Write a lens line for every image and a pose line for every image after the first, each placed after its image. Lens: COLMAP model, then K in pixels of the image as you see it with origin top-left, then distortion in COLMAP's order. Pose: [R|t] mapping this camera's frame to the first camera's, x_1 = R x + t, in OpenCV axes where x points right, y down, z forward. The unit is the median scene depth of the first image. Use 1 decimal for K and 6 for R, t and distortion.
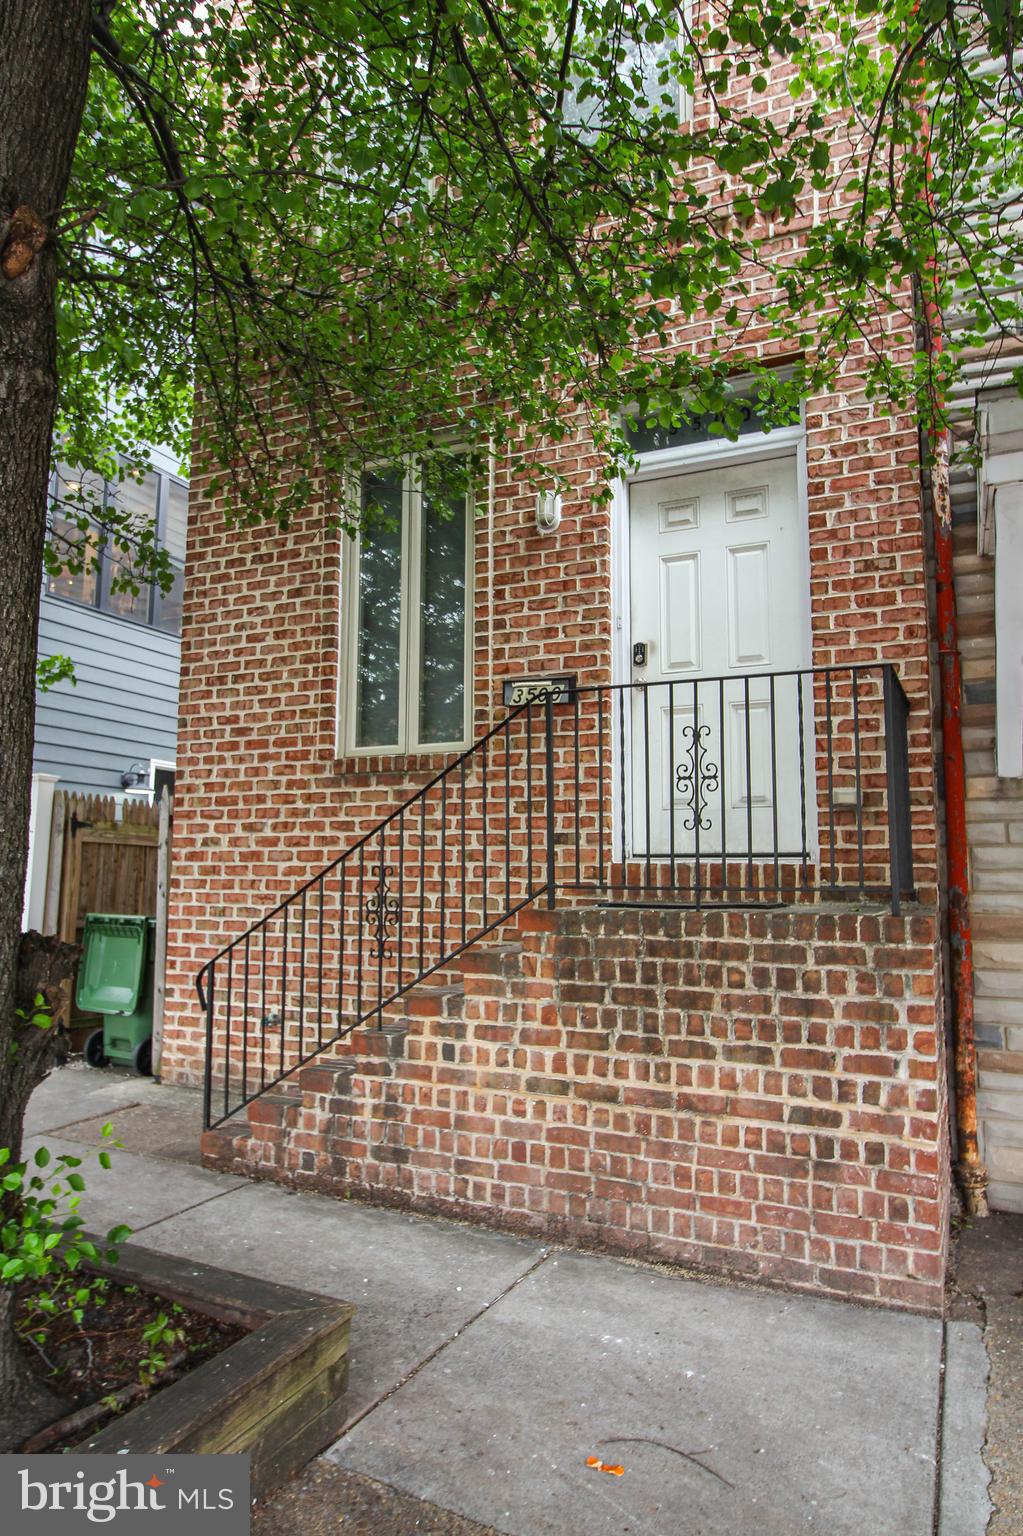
lens RADIAL K [[979.7, 0, 504.2], [0, 979.7, 771.4], [0, 0, 1]] dist [0.006900, -0.001041]
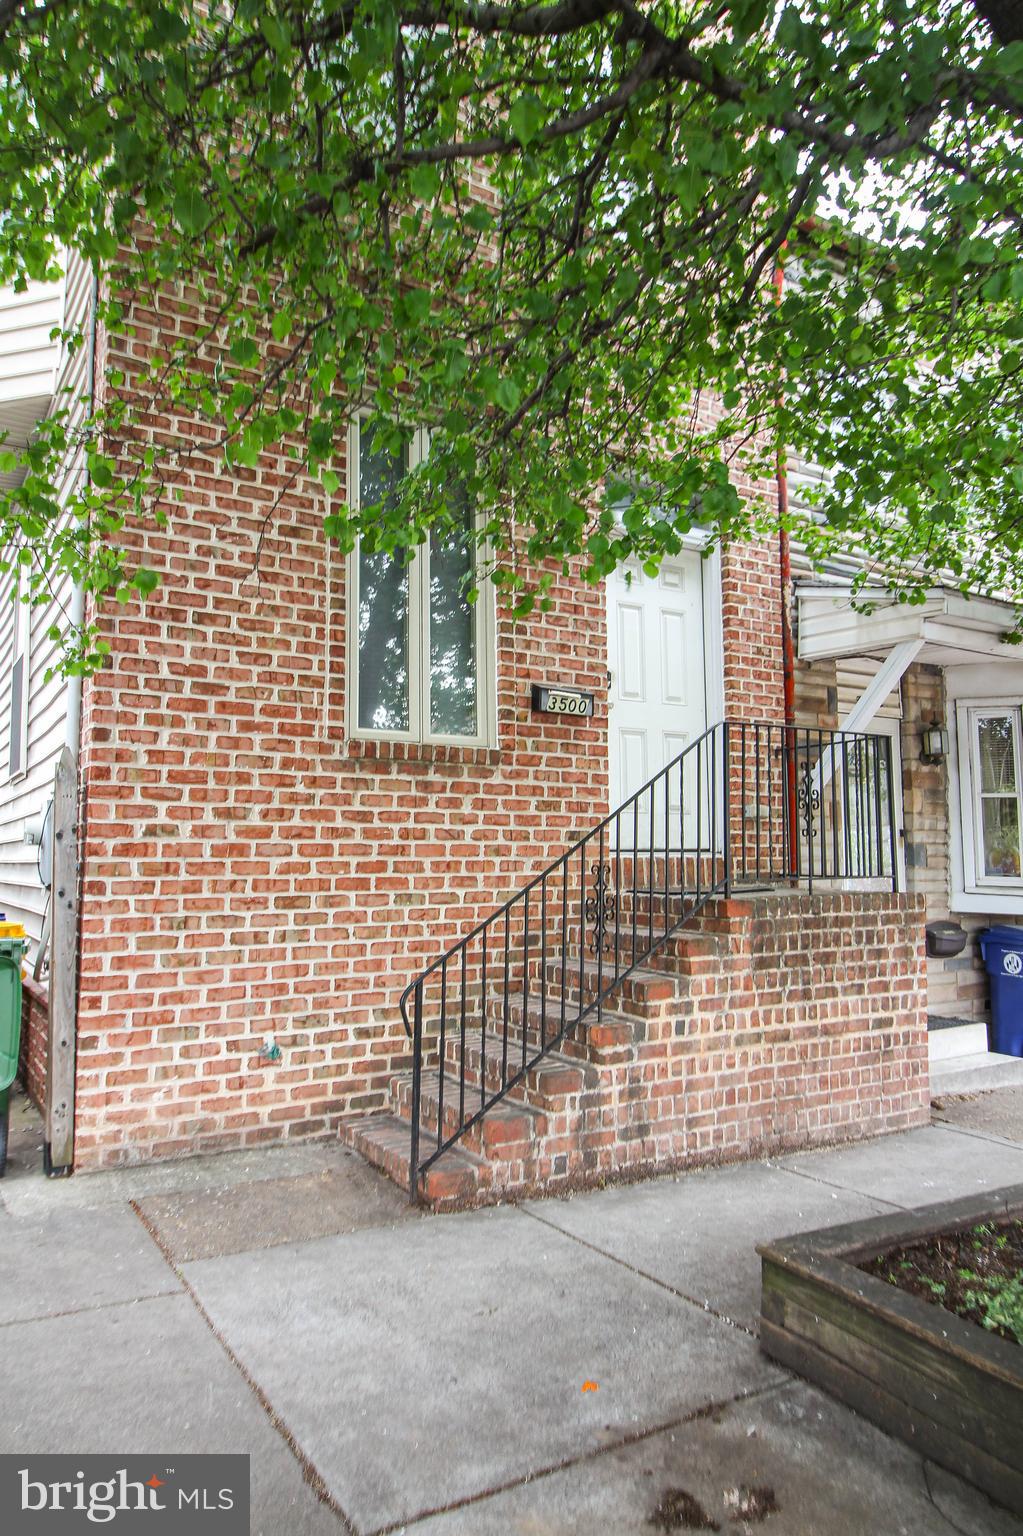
lens RADIAL K [[979.7, 0, 504.1], [0, 979.7, 766.0], [0, 0, 1]] dist [0.006900, -0.001041]
pose [[0.557709, 0.065499, 0.827448, -0.893356], [-0.085945, 0.996080, -0.020920, 0.018903], [-0.825575, -0.059448, 0.561152, 0.428902]]
